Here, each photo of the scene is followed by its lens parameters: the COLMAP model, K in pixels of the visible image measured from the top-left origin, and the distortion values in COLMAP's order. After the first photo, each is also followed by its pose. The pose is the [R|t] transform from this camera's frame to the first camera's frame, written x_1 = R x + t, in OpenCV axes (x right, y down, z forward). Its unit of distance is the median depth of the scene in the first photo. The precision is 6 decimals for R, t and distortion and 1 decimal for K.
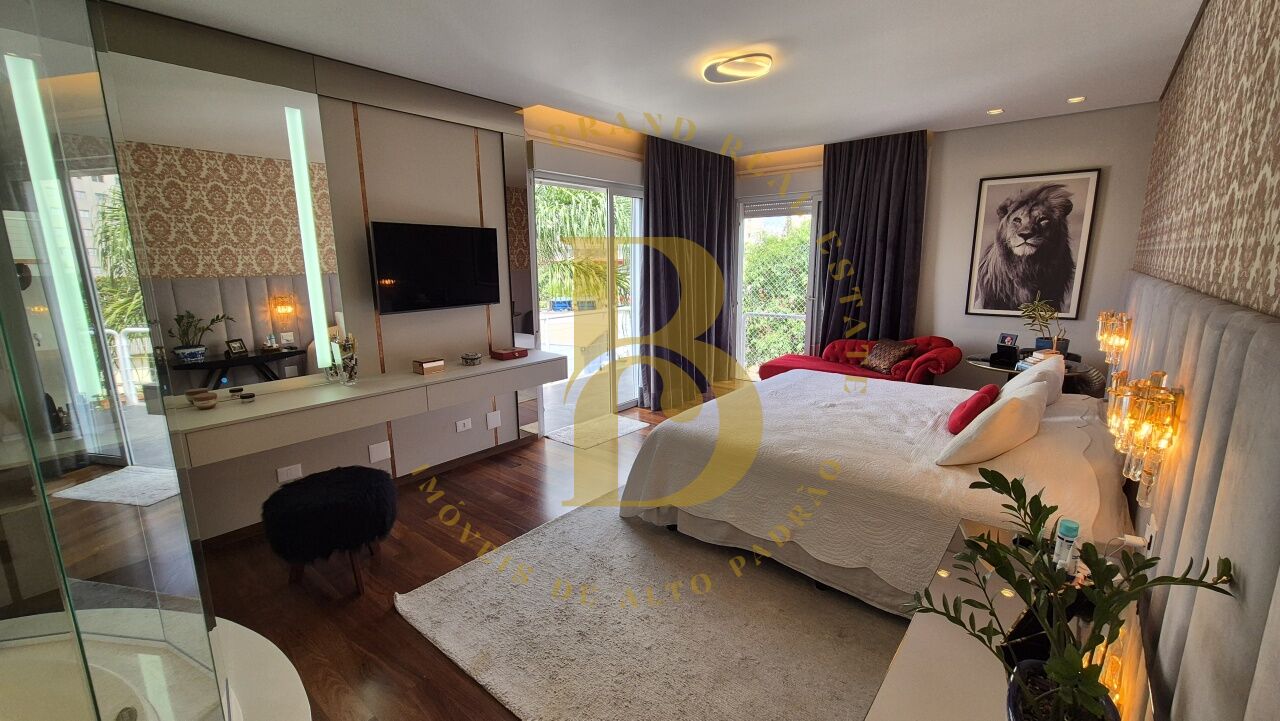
lens RADIAL K [[526.5, 0, 637.2], [0, 526.5, 361.6], [0, 0, 1]] dist [0.000501, 0.000091]
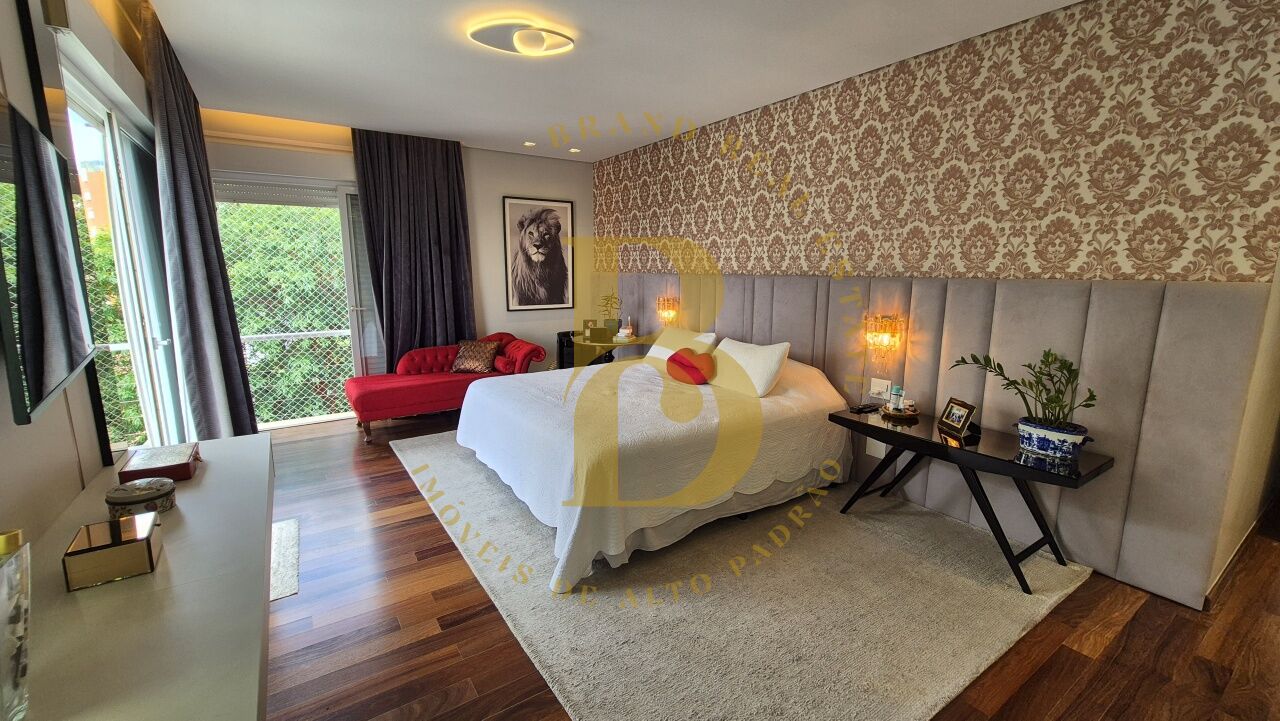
lens RADIAL K [[526.5, 0, 644.4], [0, 526.5, 363.6], [0, 0, 1]] dist [0.000501, 0.000091]
pose [[0.278412, -0.169223, 0.945436, -0.448693], [0.177032, 0.976532, 0.122657, -0.071526], [-0.944005, 0.133223, 0.301837, 0.407004]]
